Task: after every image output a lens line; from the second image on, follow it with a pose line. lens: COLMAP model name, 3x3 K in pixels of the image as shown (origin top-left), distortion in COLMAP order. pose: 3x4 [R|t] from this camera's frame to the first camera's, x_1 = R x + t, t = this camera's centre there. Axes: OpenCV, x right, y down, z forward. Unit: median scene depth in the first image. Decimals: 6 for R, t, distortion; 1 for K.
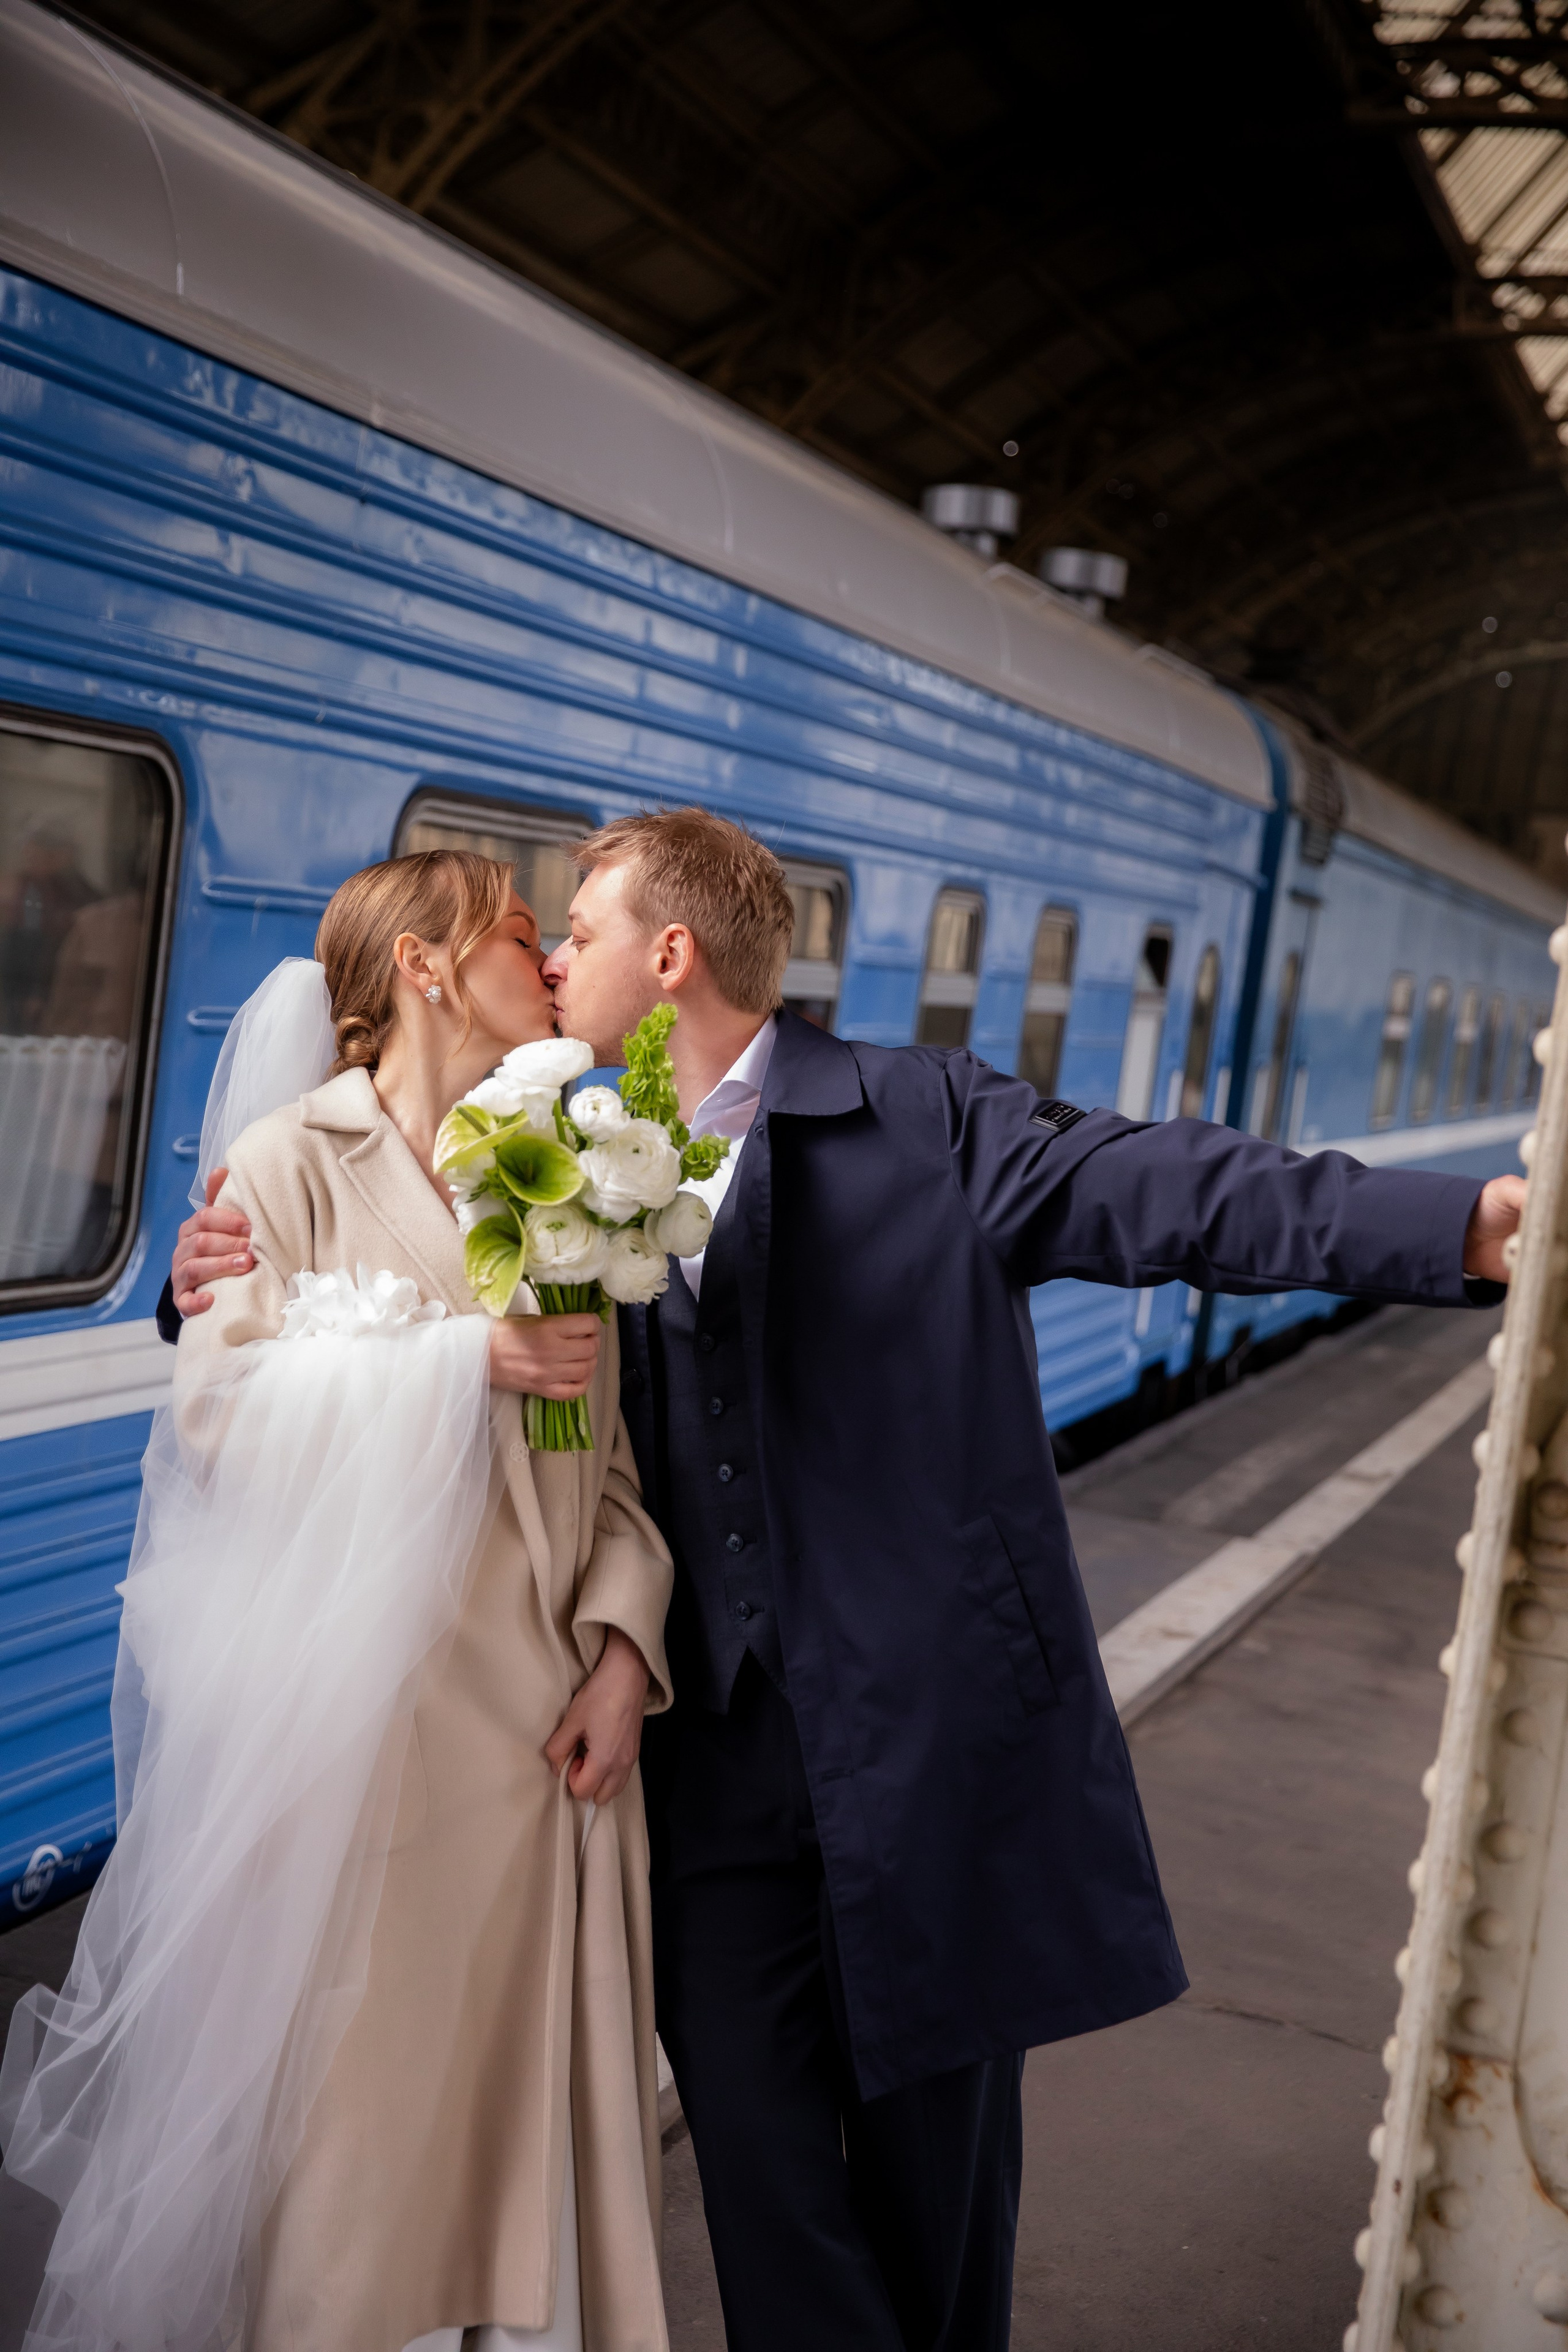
lens RADIAL K [[3236.6, 0, 784.0], [0, 3236.6, 1176.0], [0, 0, 1]] dist [0.086290, 0.003974]
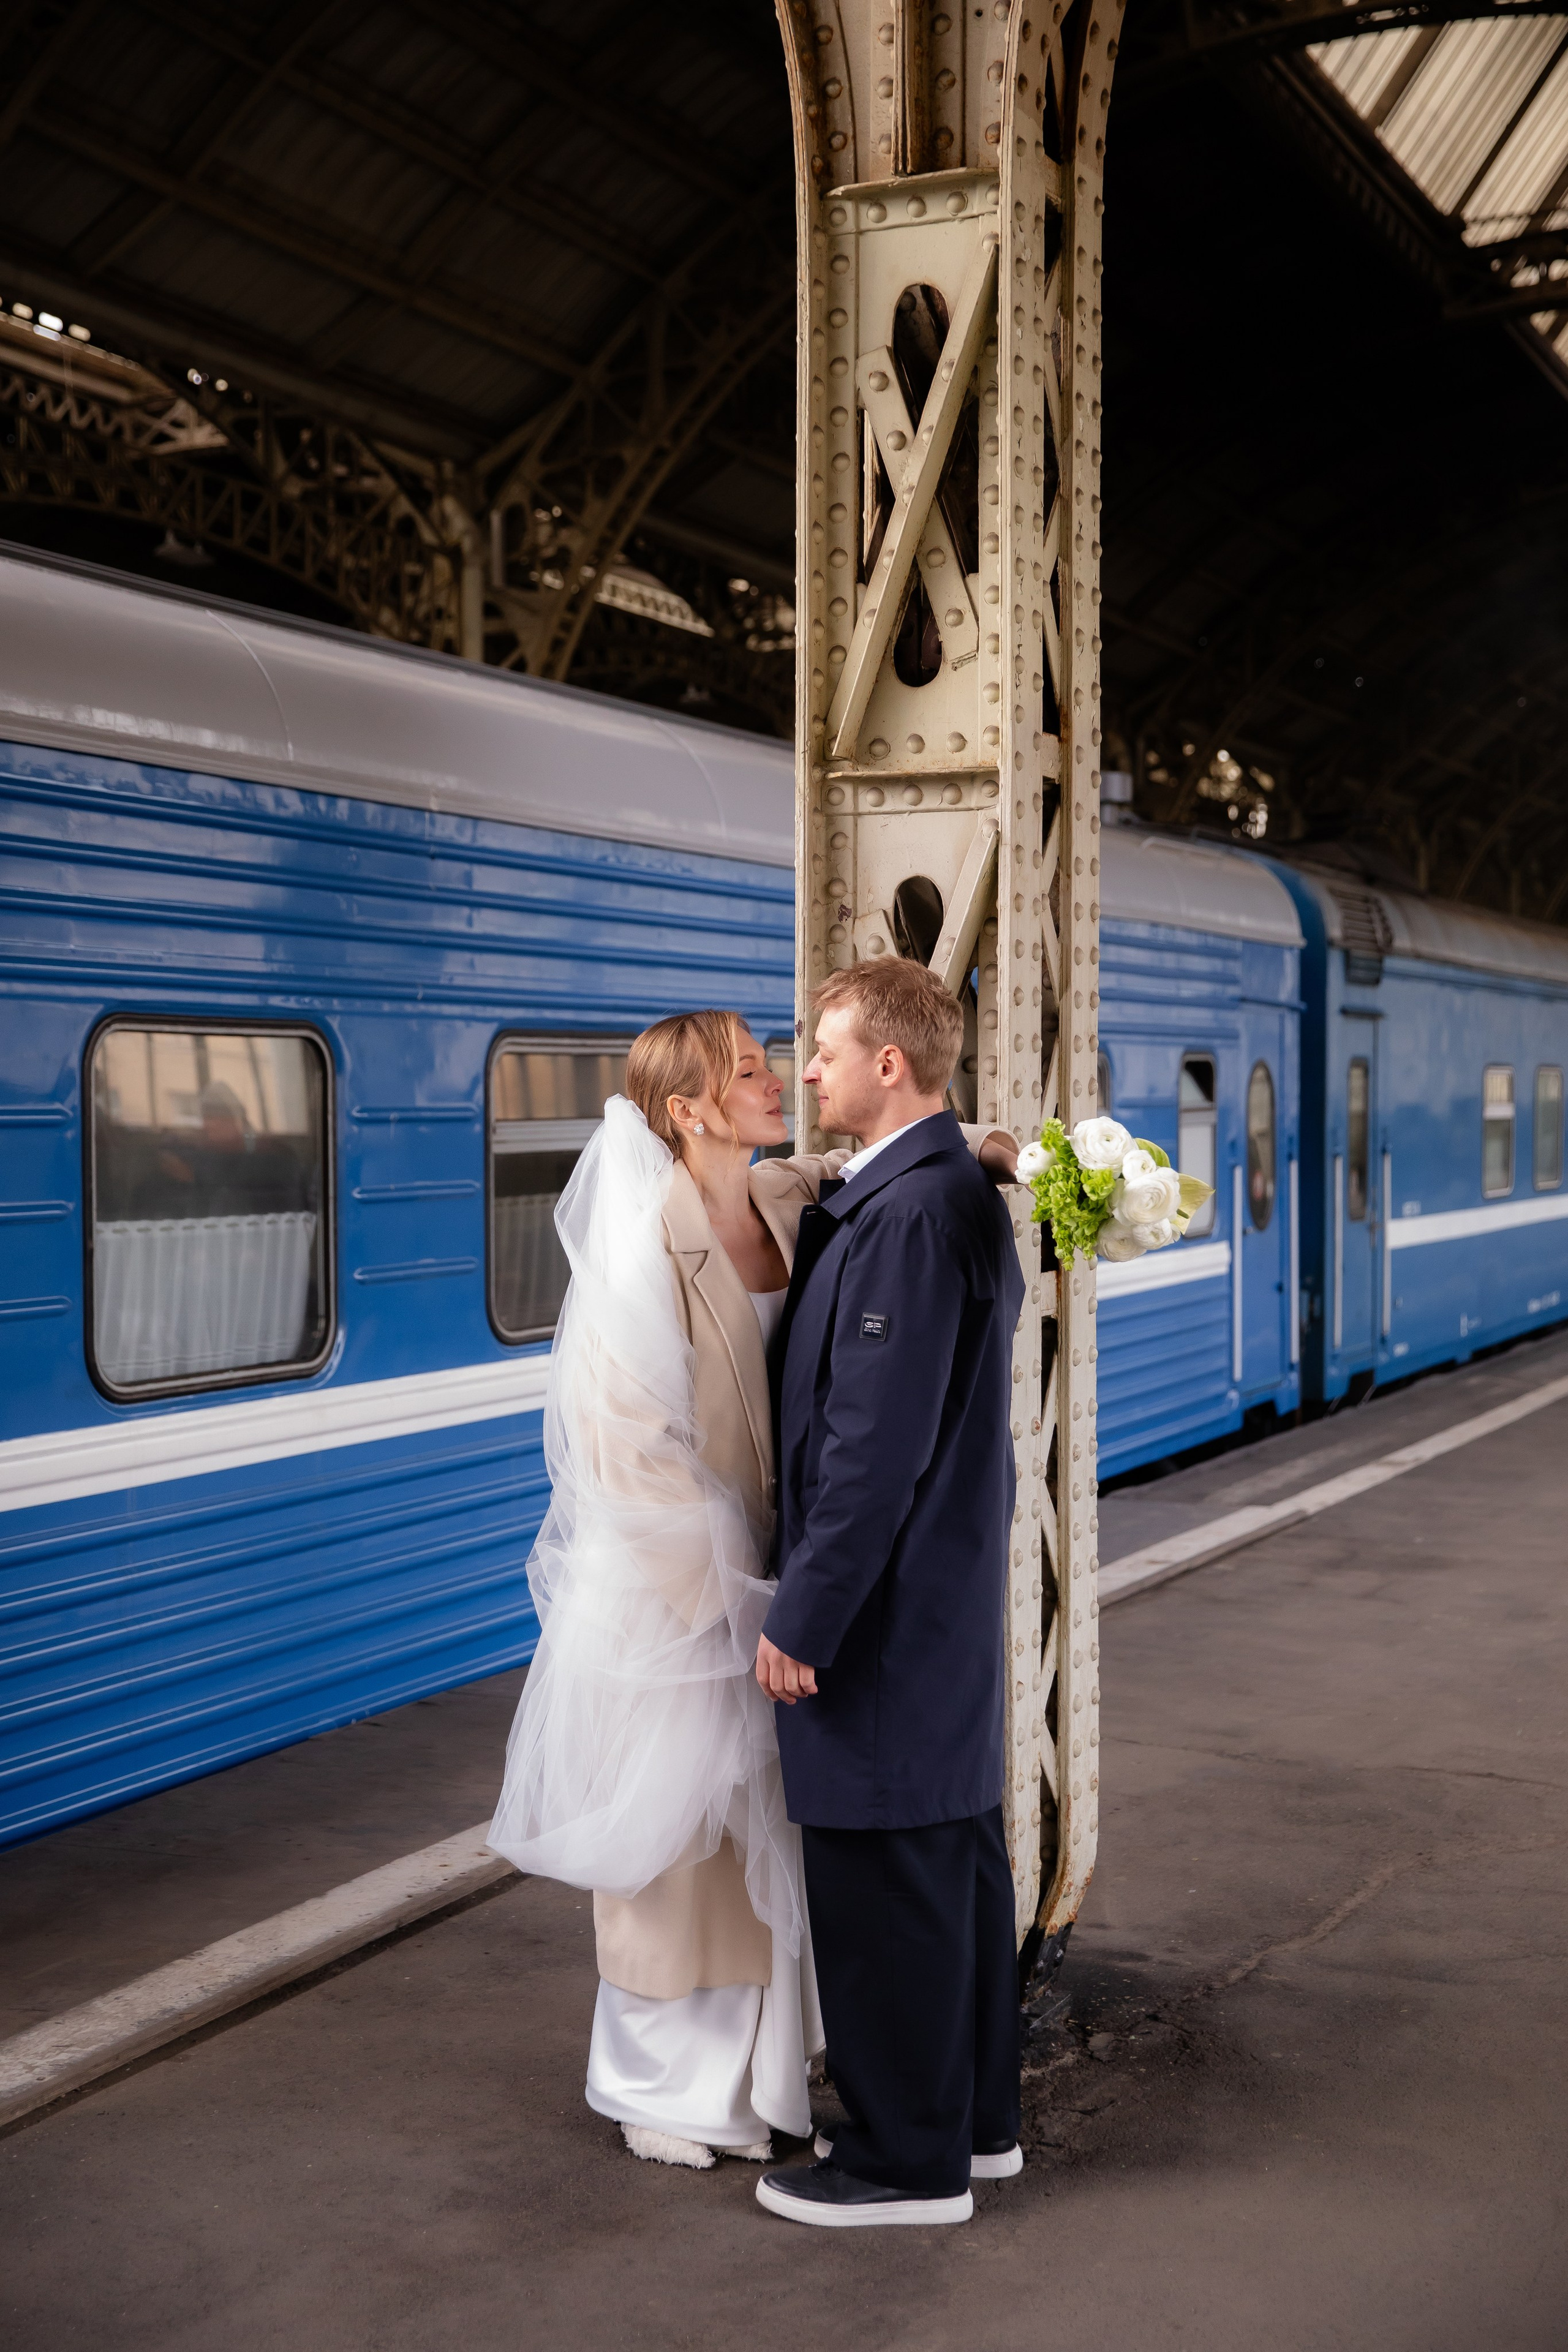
lens RADIAL K [[3079.6, 0, 784.0], [0, 3079.6, 1176.0], [0, 0, 1]] dist [0.016393, 0.004265]
pose [[0.985871, -0.129478, -0.106273, 0.078806], [0.123089, 0.990288, -0.064648, 0.027944], [0.113612, 0.050653, 0.992233, -0.202042]]
